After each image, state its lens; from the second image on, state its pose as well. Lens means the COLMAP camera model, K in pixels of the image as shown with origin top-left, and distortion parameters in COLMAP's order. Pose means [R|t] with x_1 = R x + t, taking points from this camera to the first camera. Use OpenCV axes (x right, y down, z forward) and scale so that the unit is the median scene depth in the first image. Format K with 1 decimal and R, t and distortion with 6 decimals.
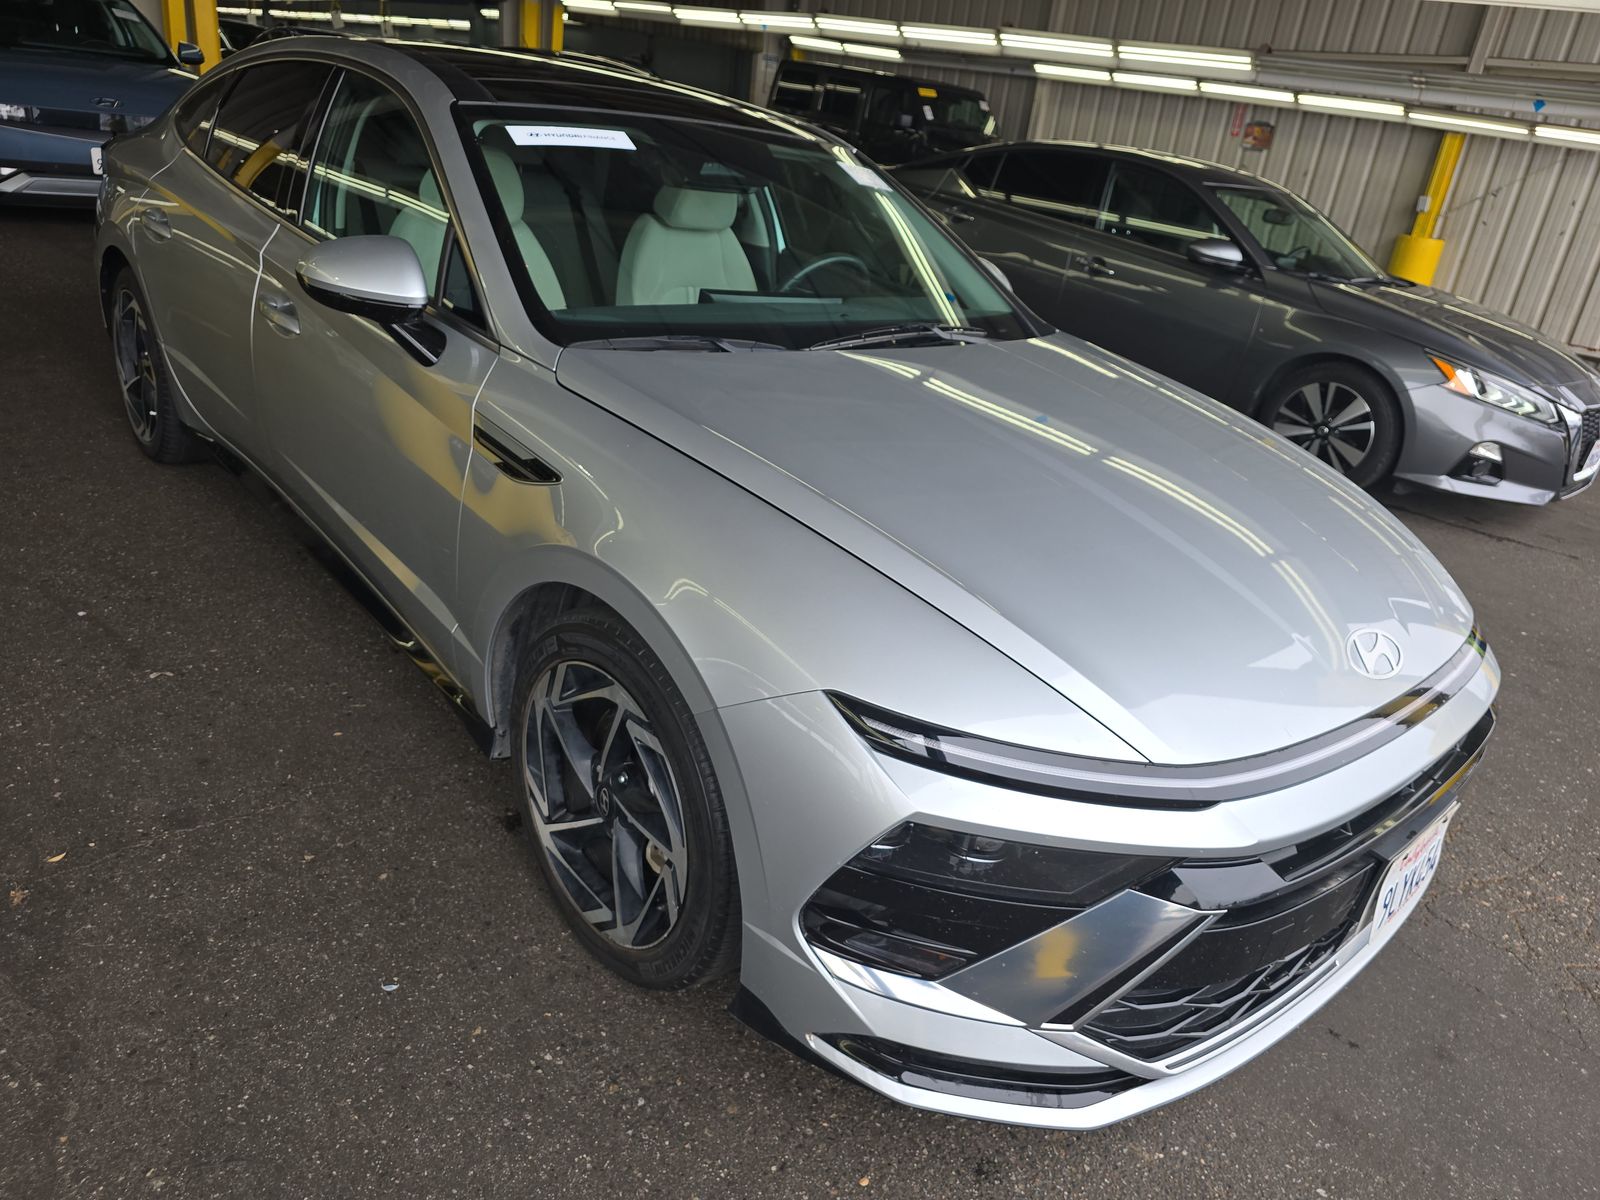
lens RADIAL K [[1078.0, 0, 800.0], [0, 1078.0, 600.0], [0, 0, 1]] dist [0.030504, -0.026065]
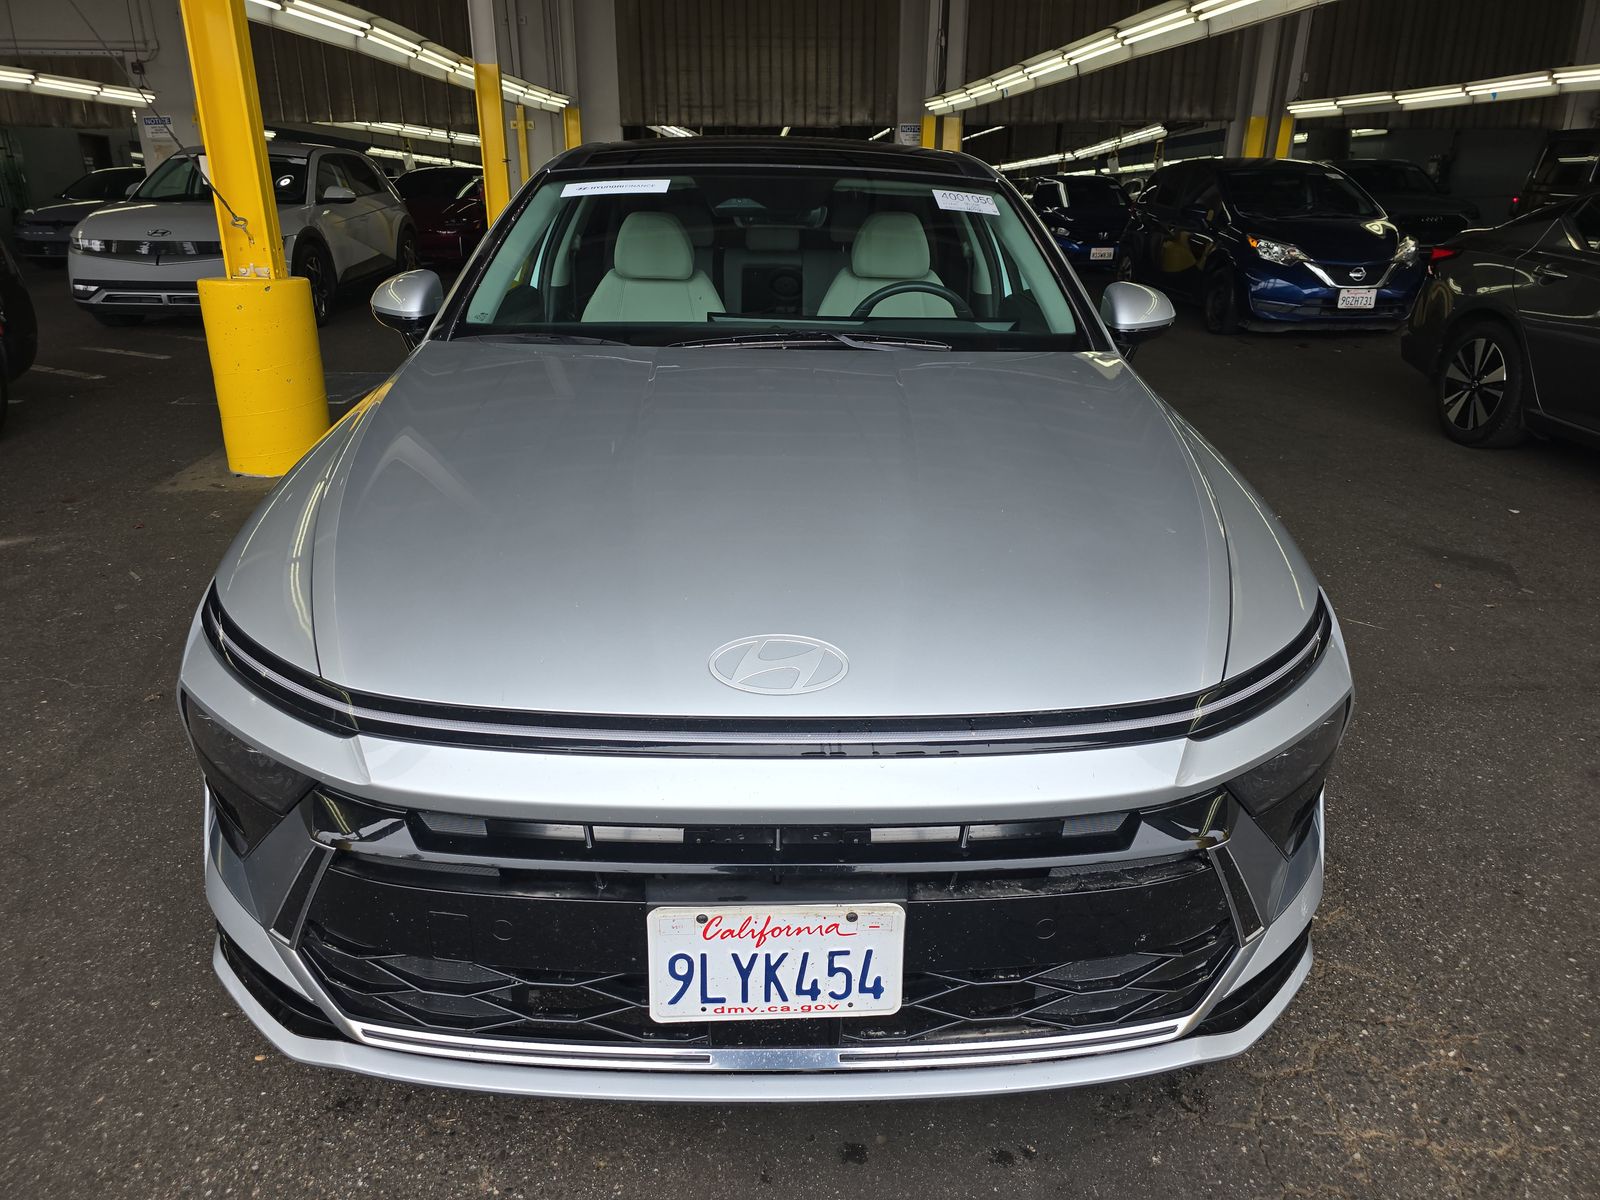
lens RADIAL K [[1078.0, 0, 800.0], [0, 1078.0, 600.0], [0, 0, 1]] dist [0.030504, -0.026065]
pose [[0.760777, 0.119082, -0.637995, 0.698229], [-0.189337, 0.980984, -0.042674, 0.021979], [0.620782, 0.153262, 0.768857, 0.275198]]
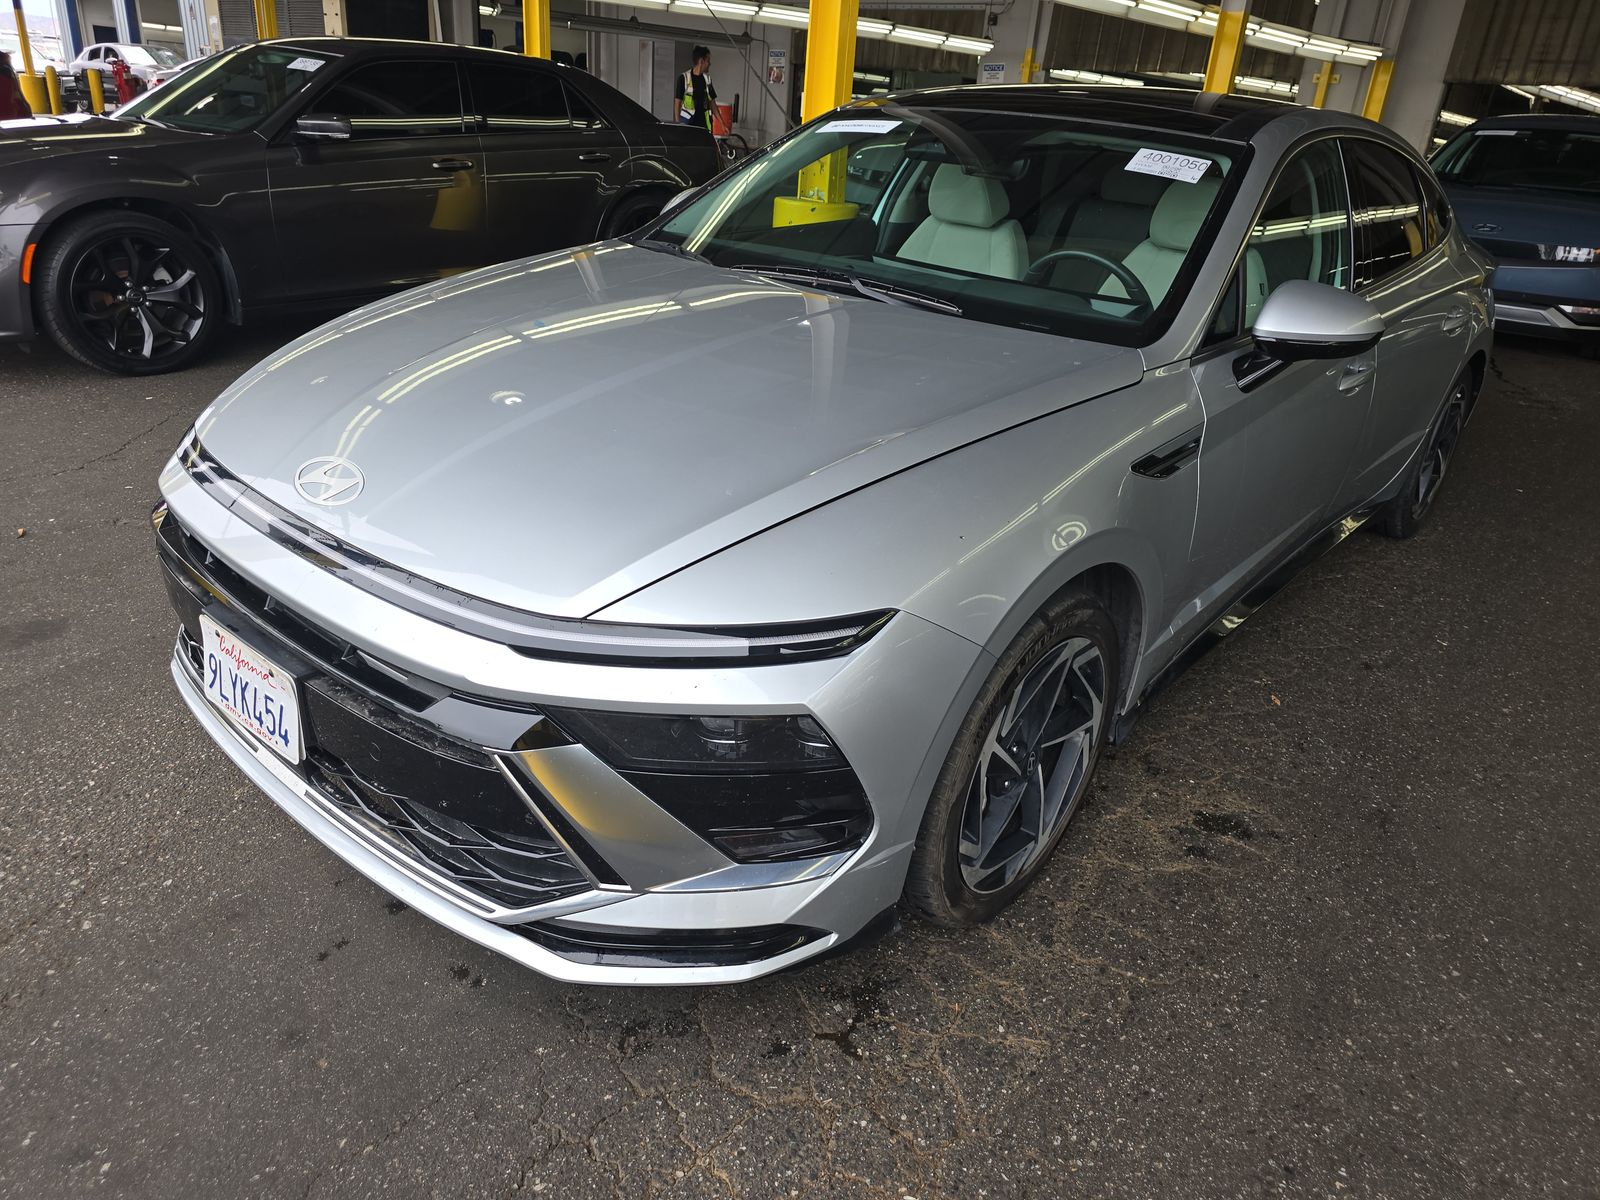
lens RADIAL K [[1060.1, 0, 800.0], [0, 1060.1, 600.0], [0, 0, 1]] dist [0.048289, -0.028816]
pose [[0.135688, 0.309687, -0.941107, 1.161506], [-0.456895, 0.862414, 0.217917, -0.248279], [0.879111, 0.400419, 0.258513, 0.961470]]
